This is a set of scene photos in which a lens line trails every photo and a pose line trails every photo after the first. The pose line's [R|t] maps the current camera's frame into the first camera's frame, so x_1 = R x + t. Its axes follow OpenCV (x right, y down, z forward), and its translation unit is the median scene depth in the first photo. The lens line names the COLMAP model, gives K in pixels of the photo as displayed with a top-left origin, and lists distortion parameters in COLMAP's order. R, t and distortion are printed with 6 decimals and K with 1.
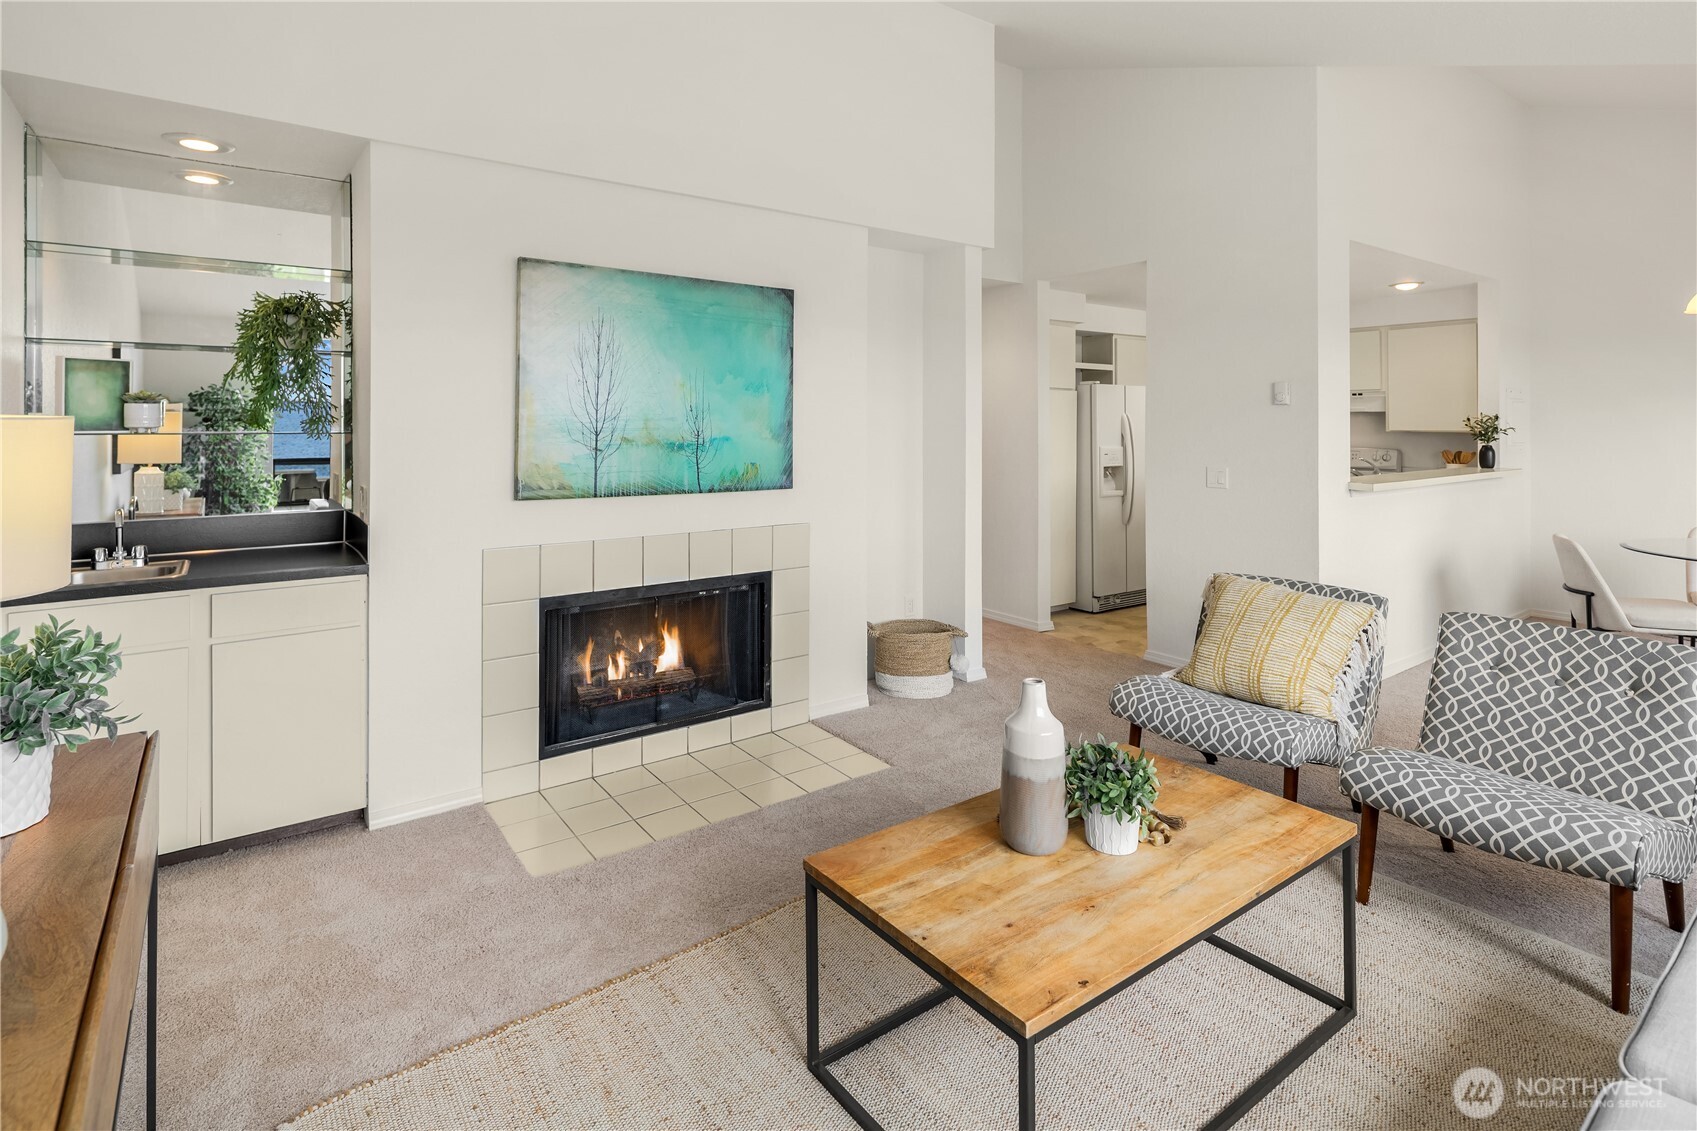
lens RADIAL K [[827.7, 0, 845.6], [0, 827.7, 427.5], [0, 0, 1]] dist [0.000573, -0.000260]
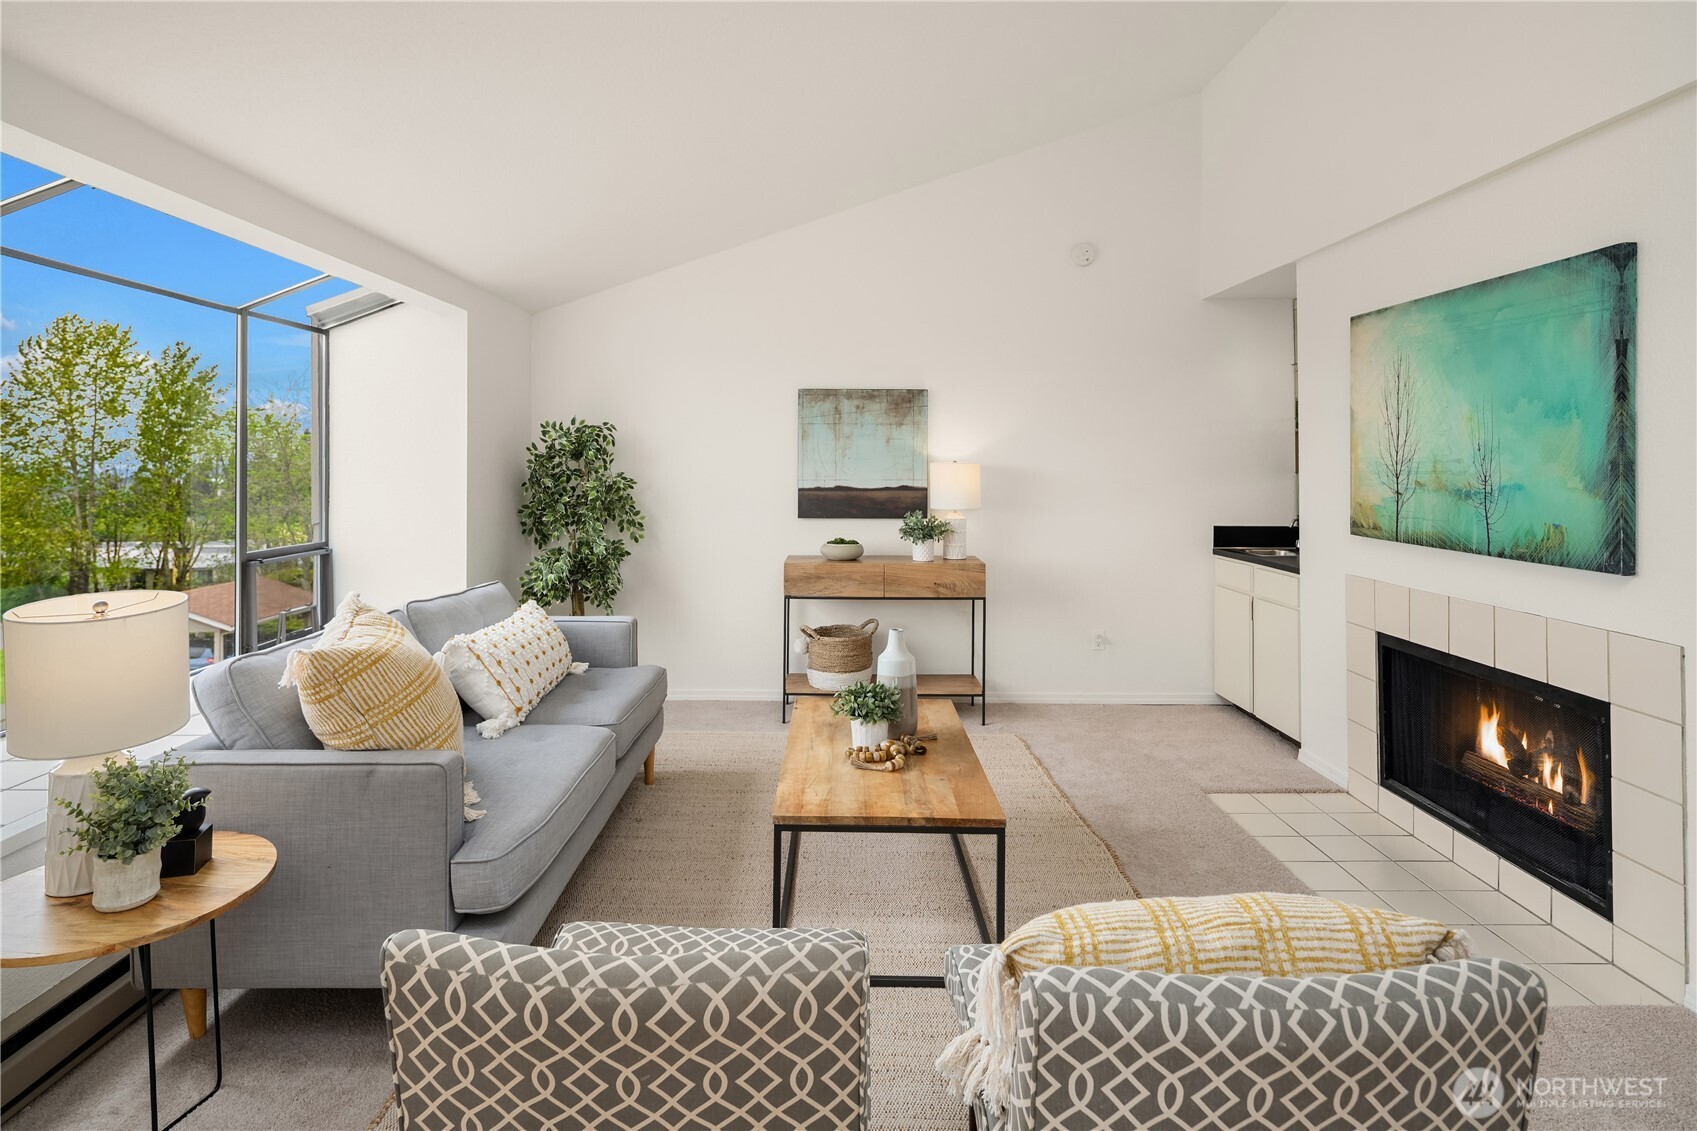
lens RADIAL K [[861.4, 0, 847.6], [0, 861.4, 454.5], [0, 0, 1]] dist [-0.000723, -0.001861]
pose [[-0.576544, -0.009041, -0.817016, 0.841683], [-0.001656, 0.999950, -0.009897, -0.006767], [0.817065, -0.004354, -0.576530, 0.987940]]
